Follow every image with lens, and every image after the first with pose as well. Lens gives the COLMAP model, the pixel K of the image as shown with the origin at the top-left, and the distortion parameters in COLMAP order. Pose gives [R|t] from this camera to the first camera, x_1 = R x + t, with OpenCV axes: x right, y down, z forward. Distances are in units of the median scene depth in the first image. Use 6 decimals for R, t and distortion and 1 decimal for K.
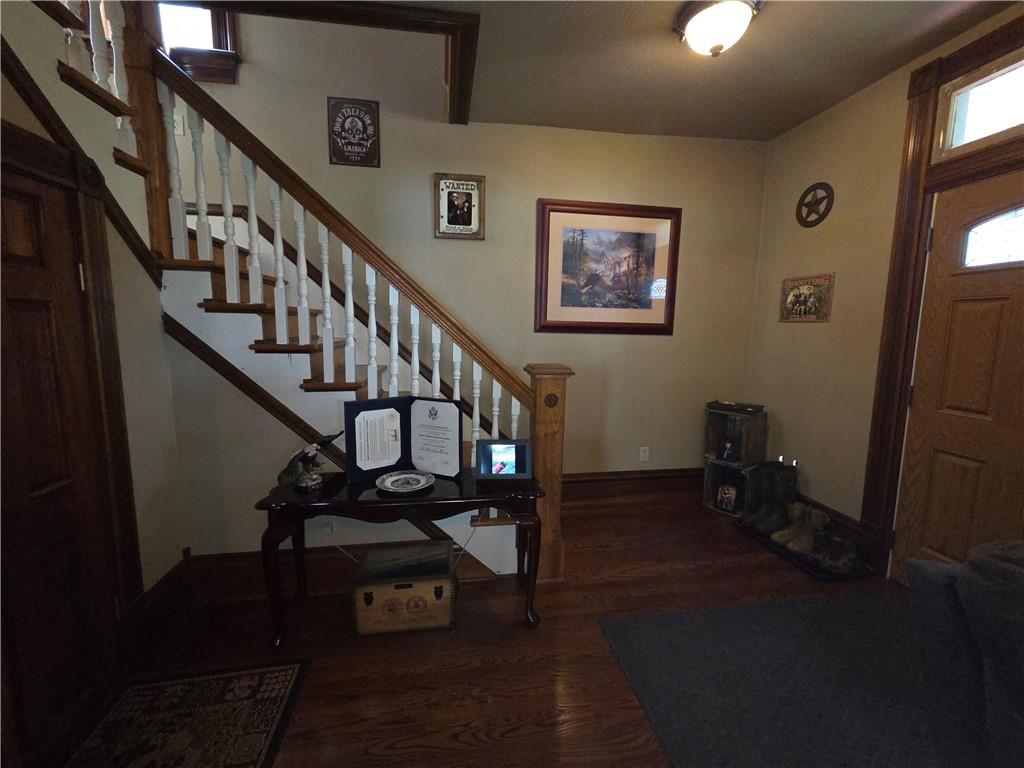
lens RADIAL K [[419.5, 0, 502.5], [0, 419.5, 380.9], [0, 0, 1]] dist [0.007210, 0.000622]
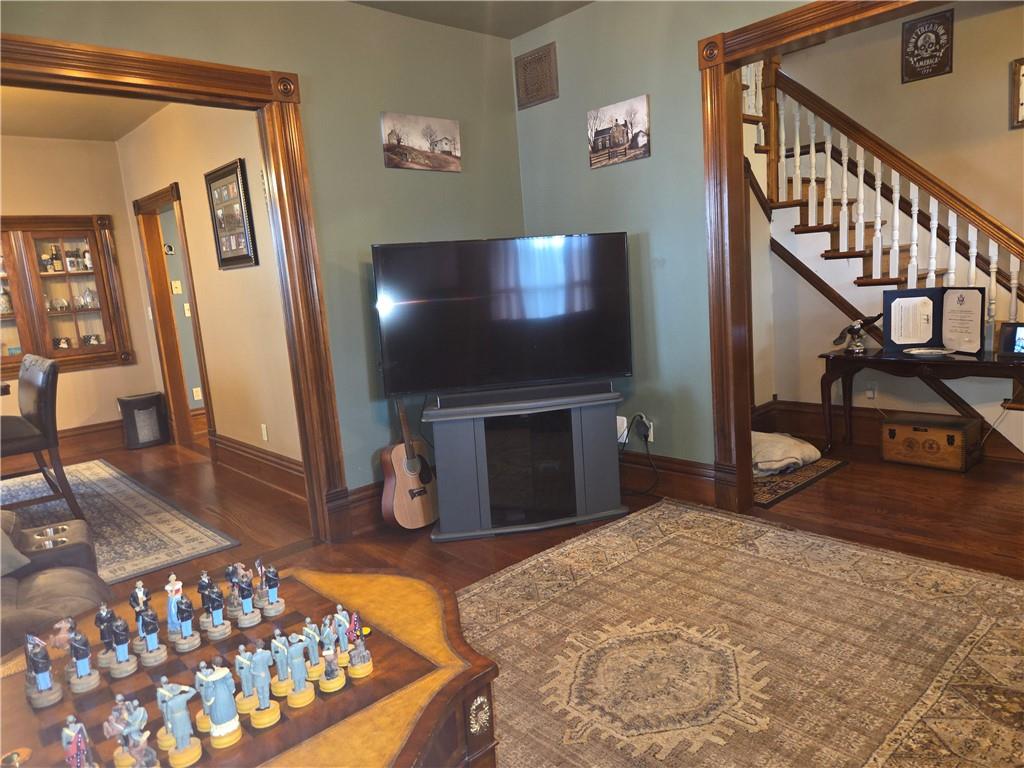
lens RADIAL K [[681.5, 0, 513.1], [0, 681.5, 385.2], [0, 0, 1]] dist [0.047825, -0.039976]
pose [[0.563445, 0.082952, -0.821978, 0.769303], [-0.011743, 0.995650, 0.092429, 0.154251], [0.826070, -0.042426, 0.561968, -1.202307]]
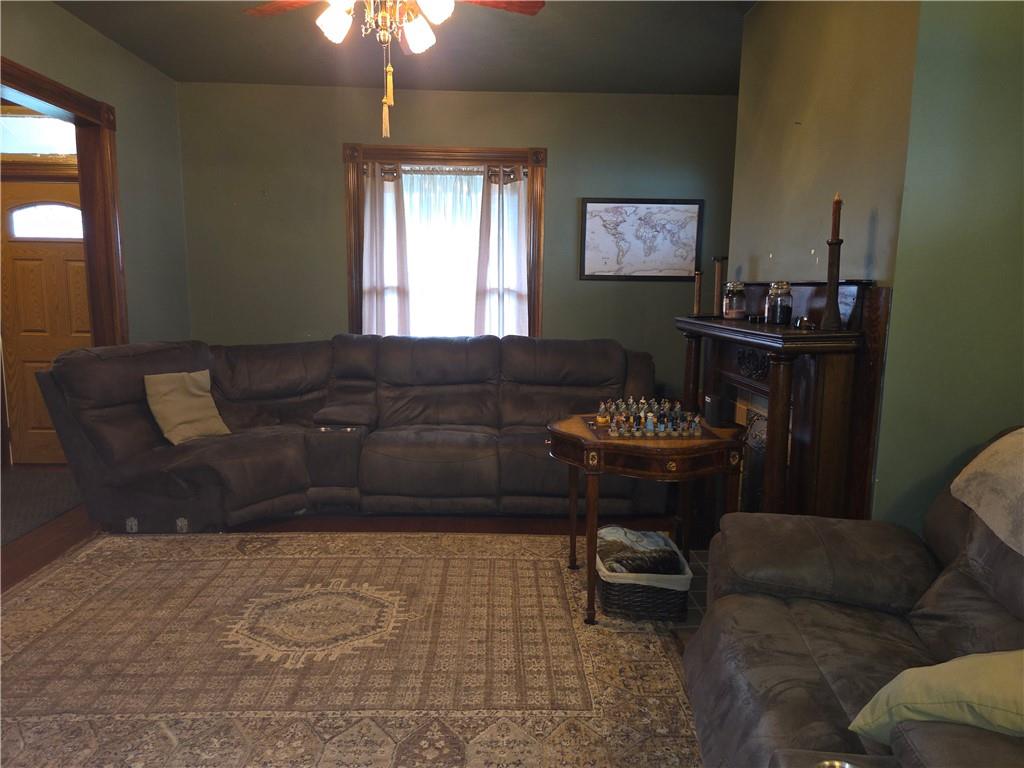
lens RADIAL K [[681.5, 0, 517.8], [0, 681.5, 381.9], [0, 0, 1]] dist [0.047825, -0.039976]
pose [[0.091763, -0.134937, 0.986596, -1.257892], [0.098778, 0.987123, 0.125821, 0.102901], [-0.990870, 0.085908, 0.103910, -1.007270]]
